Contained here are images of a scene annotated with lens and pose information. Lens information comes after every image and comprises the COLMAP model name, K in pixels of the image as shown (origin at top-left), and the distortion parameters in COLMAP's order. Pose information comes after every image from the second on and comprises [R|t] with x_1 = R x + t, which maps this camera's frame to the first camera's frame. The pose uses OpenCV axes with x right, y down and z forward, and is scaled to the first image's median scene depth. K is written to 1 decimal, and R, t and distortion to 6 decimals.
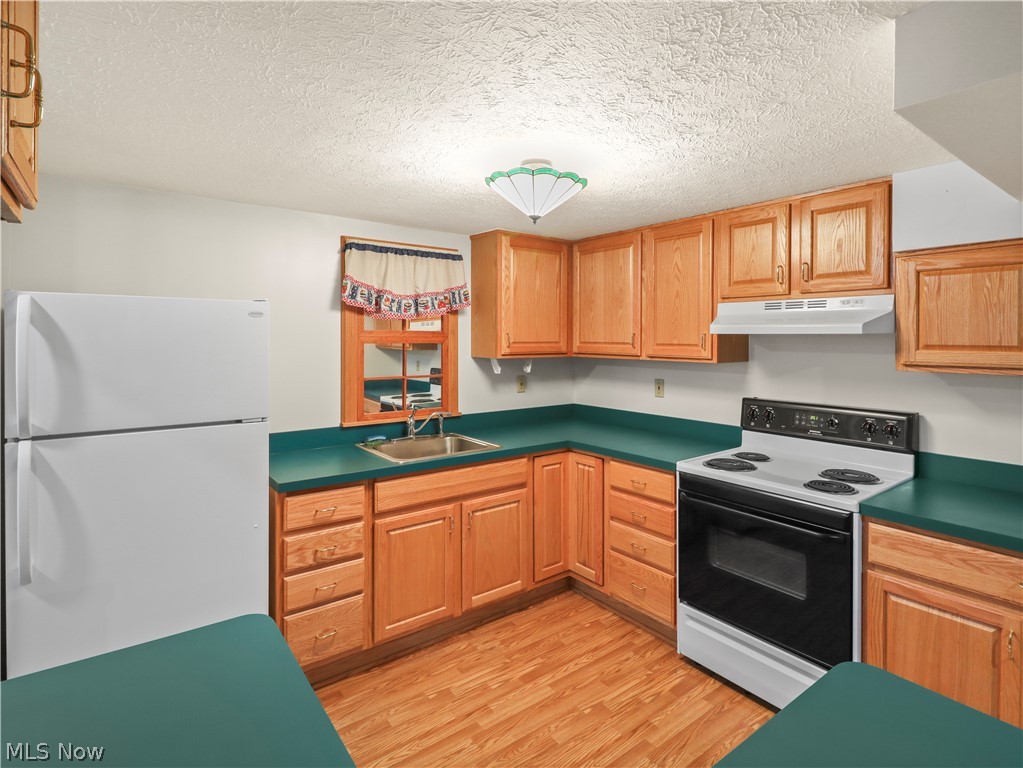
lens RADIAL K [[532.1, 0, 517.6], [0, 532.1, 340.3], [0, 0, 1]] dist [0.006628, -0.012223]
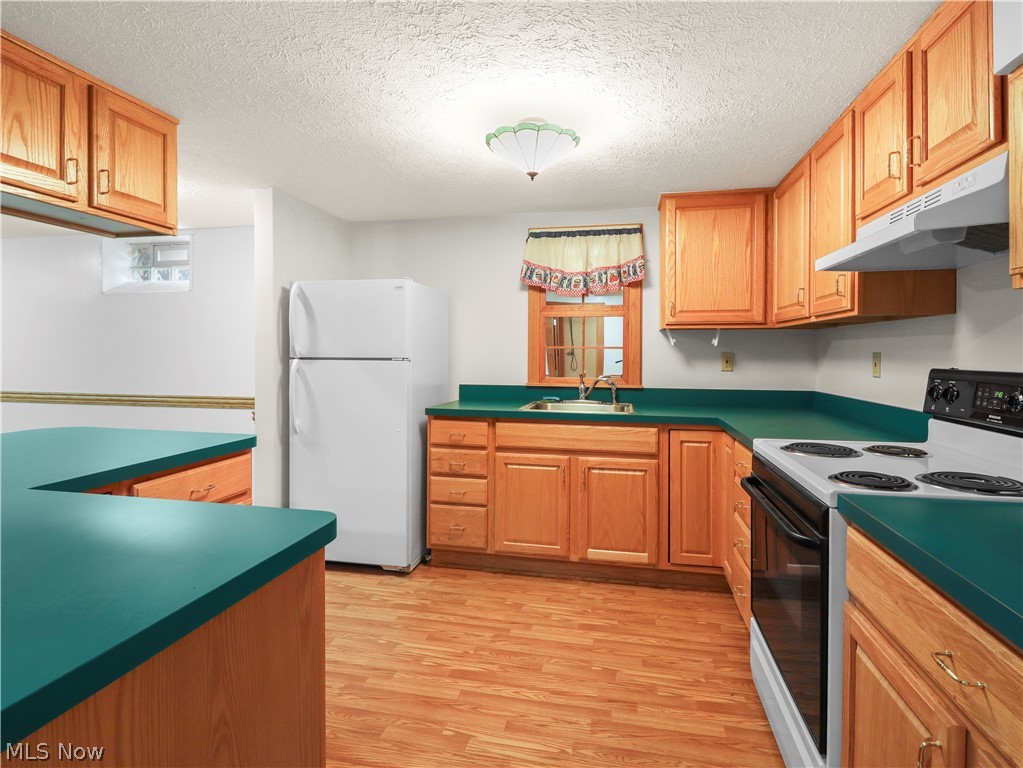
lens RADIAL K [[532.1, 0, 518.2], [0, 532.1, 361.9], [0, 0, 1]] dist [0.006628, -0.012223]
pose [[0.650840, 0.012584, -0.759111, 0.585913], [-0.005617, 0.999915, 0.011760, 0.094562], [0.759194, -0.003390, 0.650855, 0.196140]]
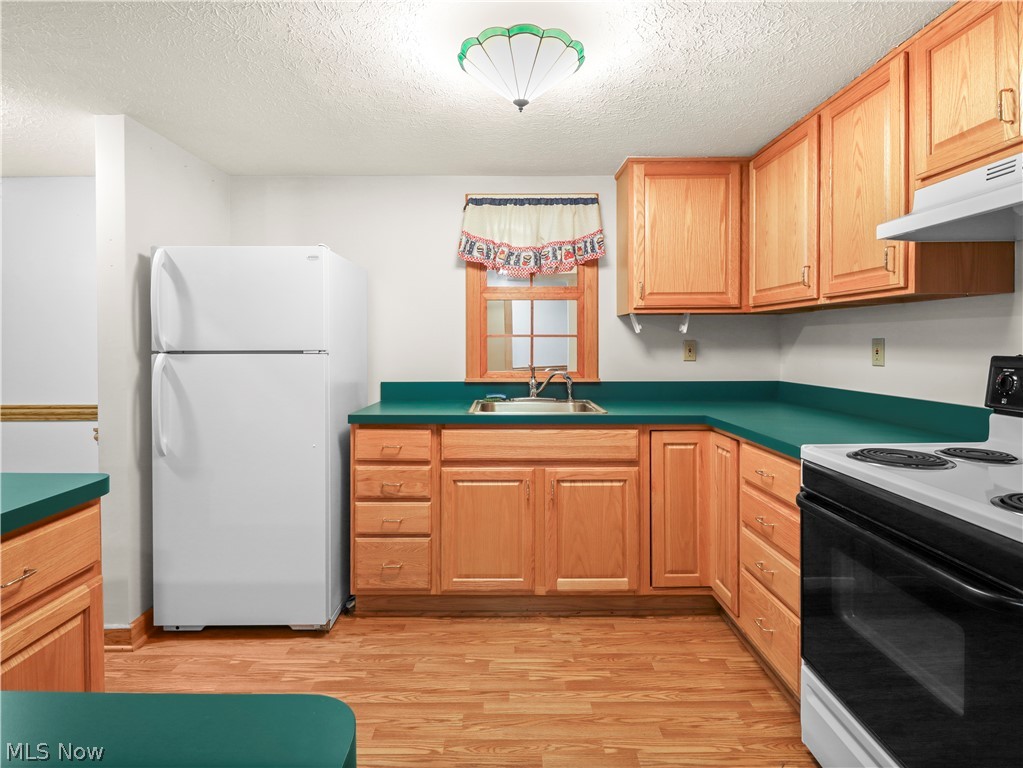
lens RADIAL K [[532.1, 0, 506.4], [0, 532.1, 351.1], [0, 0, 1]] dist [0.006628, -0.012223]
pose [[0.792166, 0.003201, -0.610297, 0.357798], [0.002638, 0.999959, 0.008668, 0.095945], [0.610300, -0.008476, 0.792125, 0.244657]]
